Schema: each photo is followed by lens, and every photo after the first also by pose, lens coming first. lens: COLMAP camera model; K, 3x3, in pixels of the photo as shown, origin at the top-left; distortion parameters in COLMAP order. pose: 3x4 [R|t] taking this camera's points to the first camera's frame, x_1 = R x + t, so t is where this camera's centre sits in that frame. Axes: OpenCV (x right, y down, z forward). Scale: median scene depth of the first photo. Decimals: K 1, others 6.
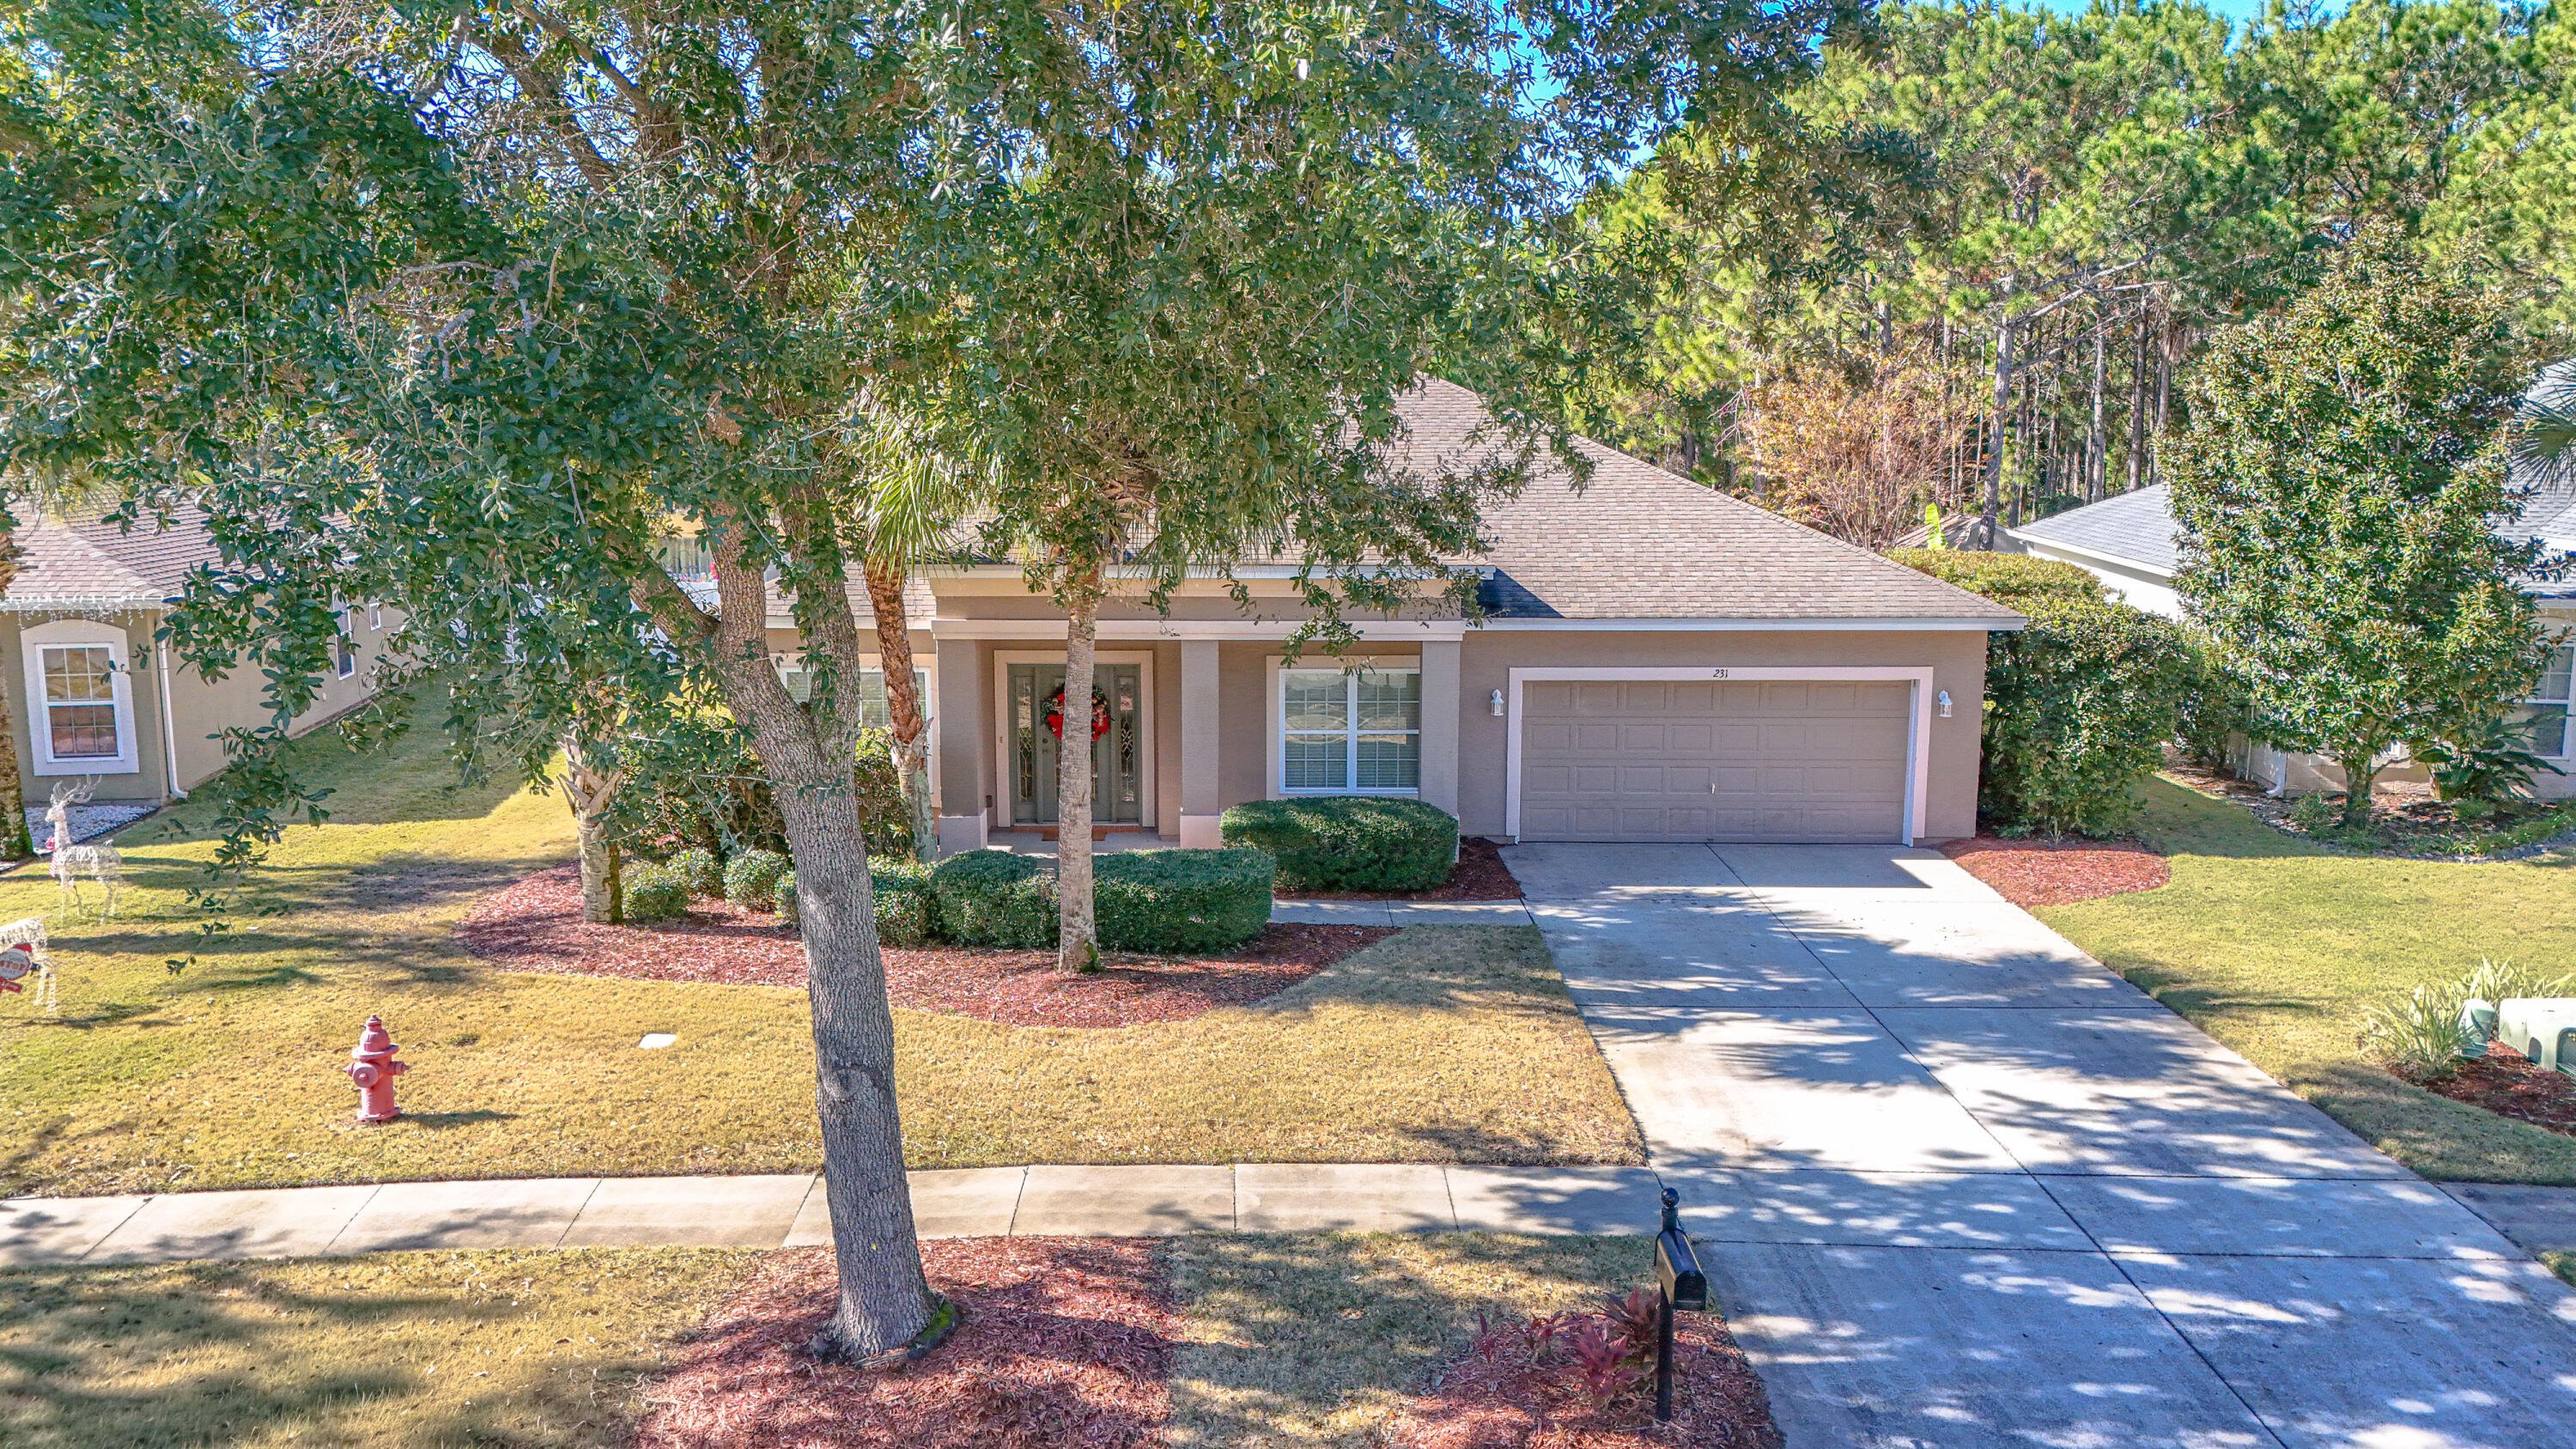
lens RADIAL K [[1853.4, 0, 1288.0], [0, 1853.4, 724.5], [0, 0, 1]] dist [0.039167, -0.089318]
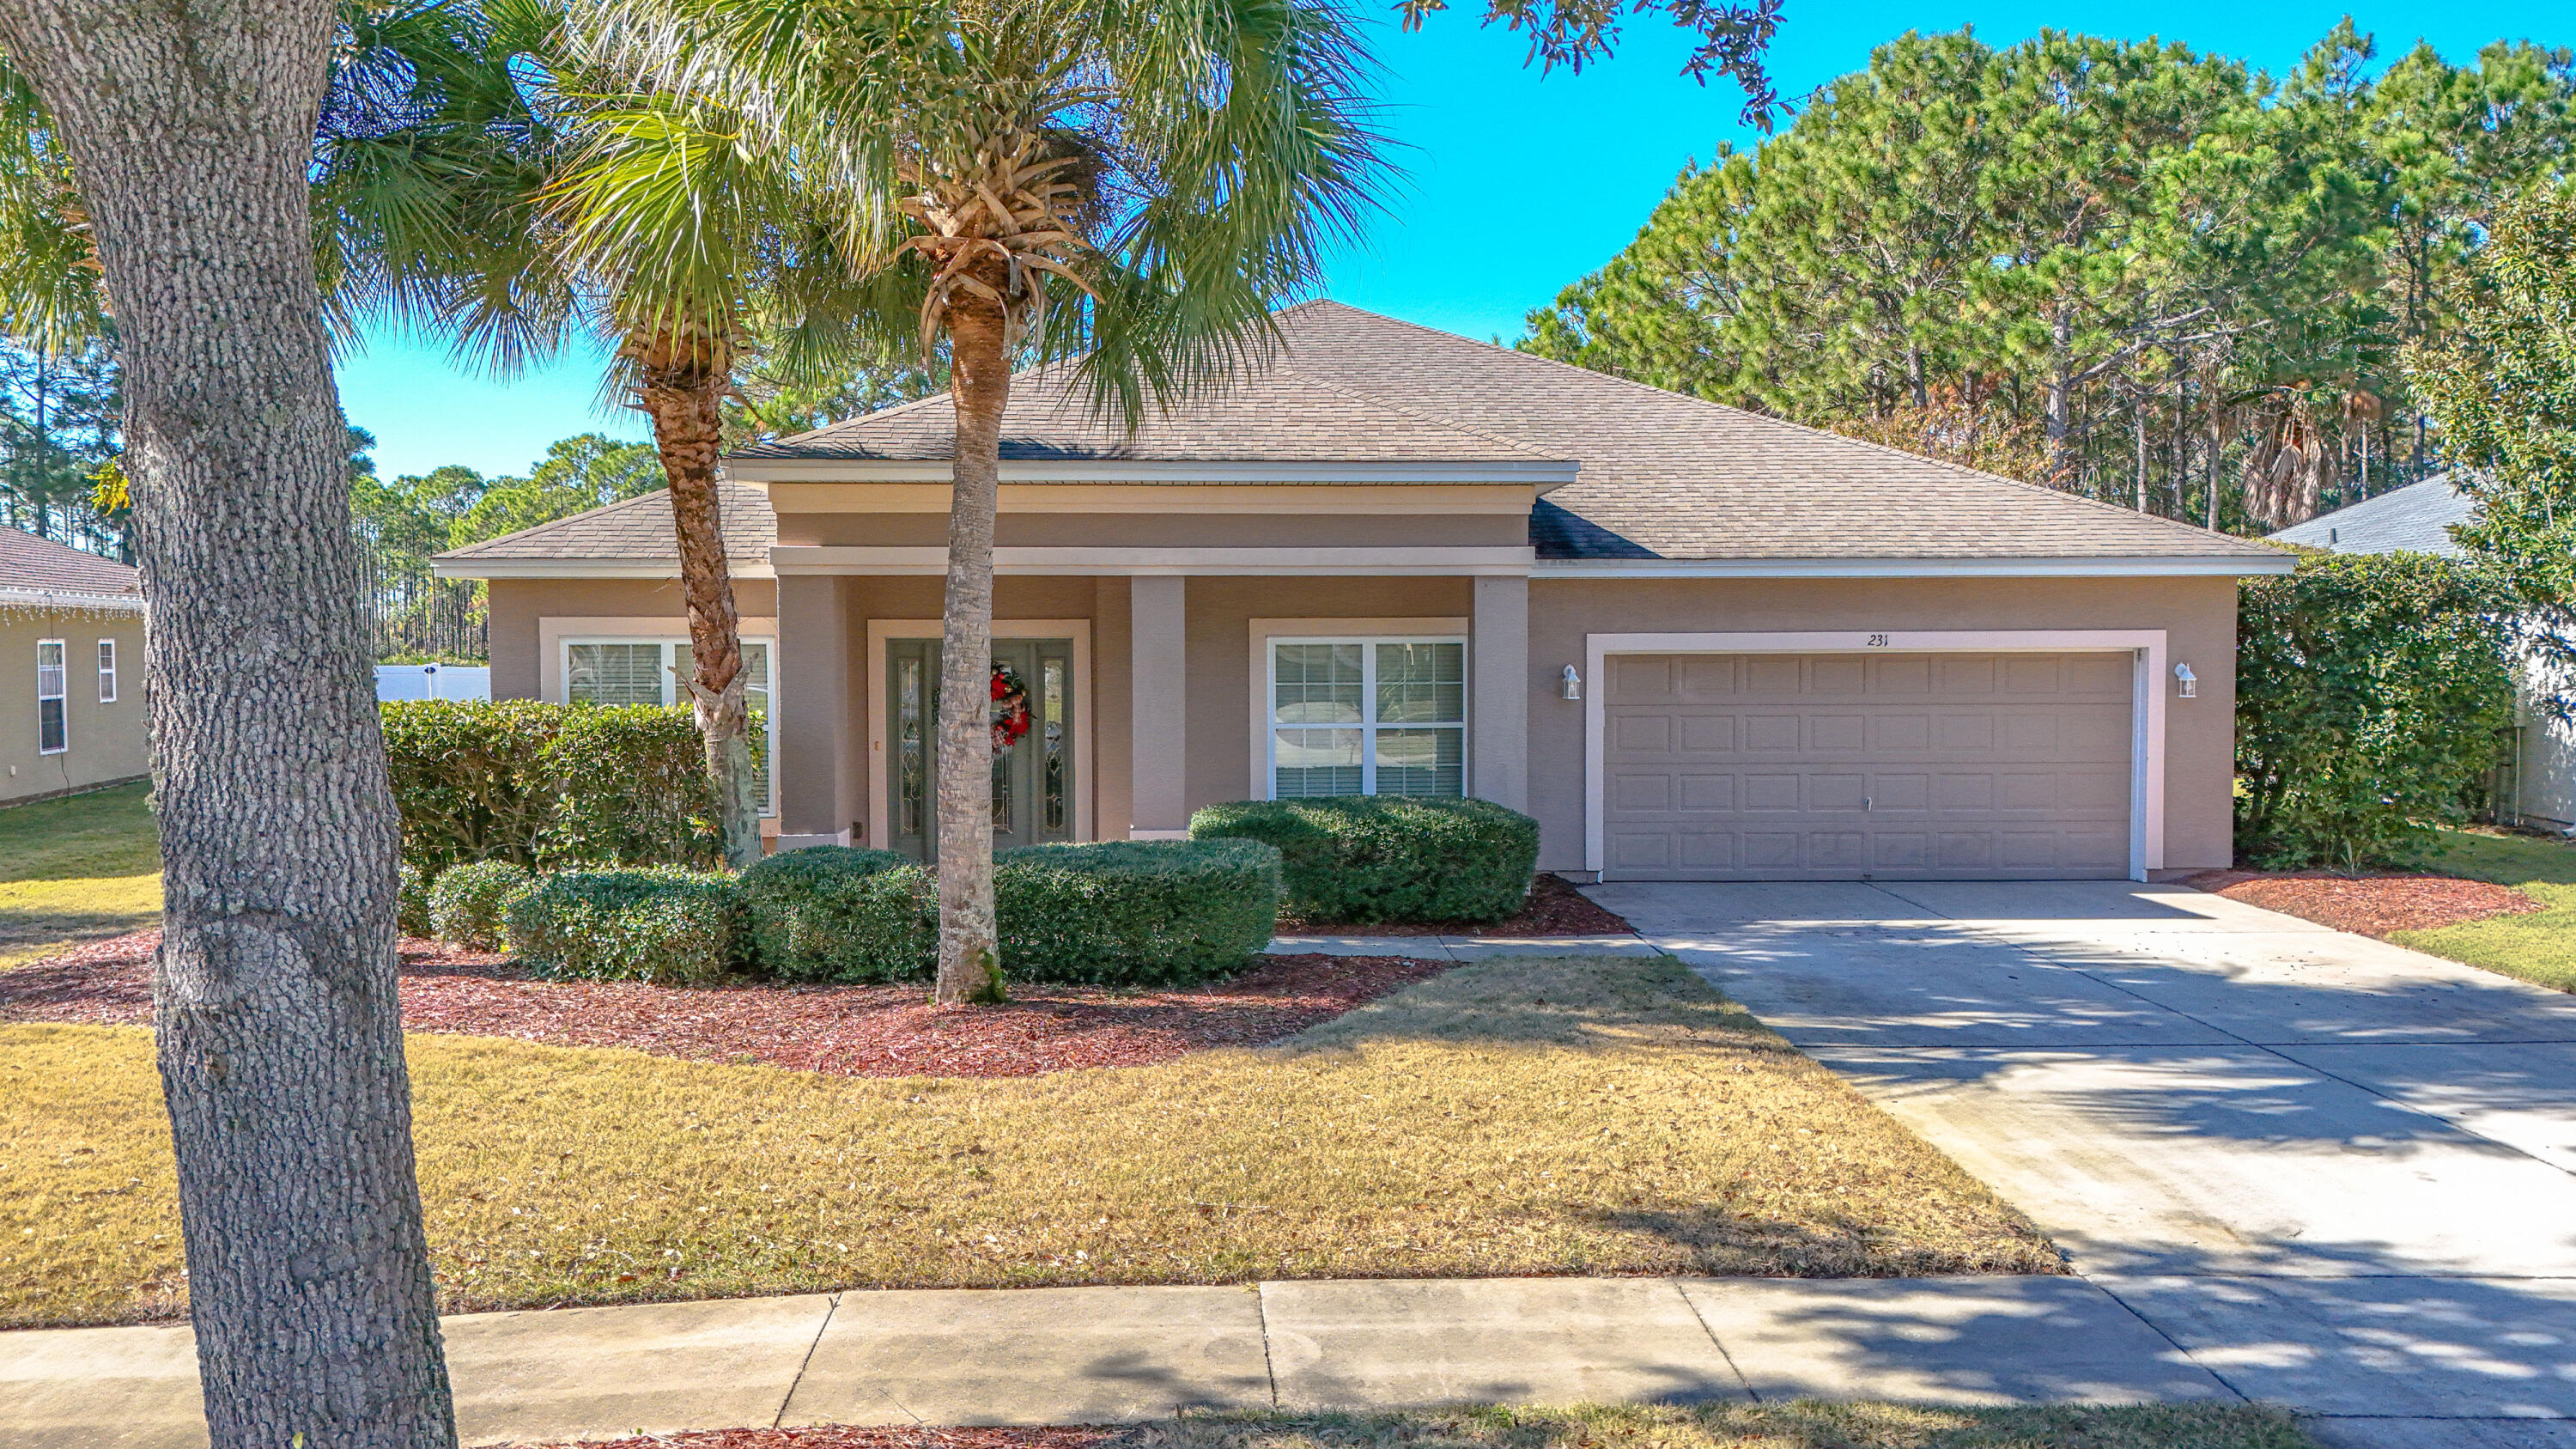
lens RADIAL K [[1892.7, 0, 1288.0], [0, 1892.7, 724.5], [0, 0, 1]] dist [0.017206, -0.000240]
pose [[0.999383, -0.006300, 0.034559, -0.029214], [0.010097, 0.993791, -0.110806, 0.112304], [-0.033646, 0.111087, 0.993241, 0.370736]]
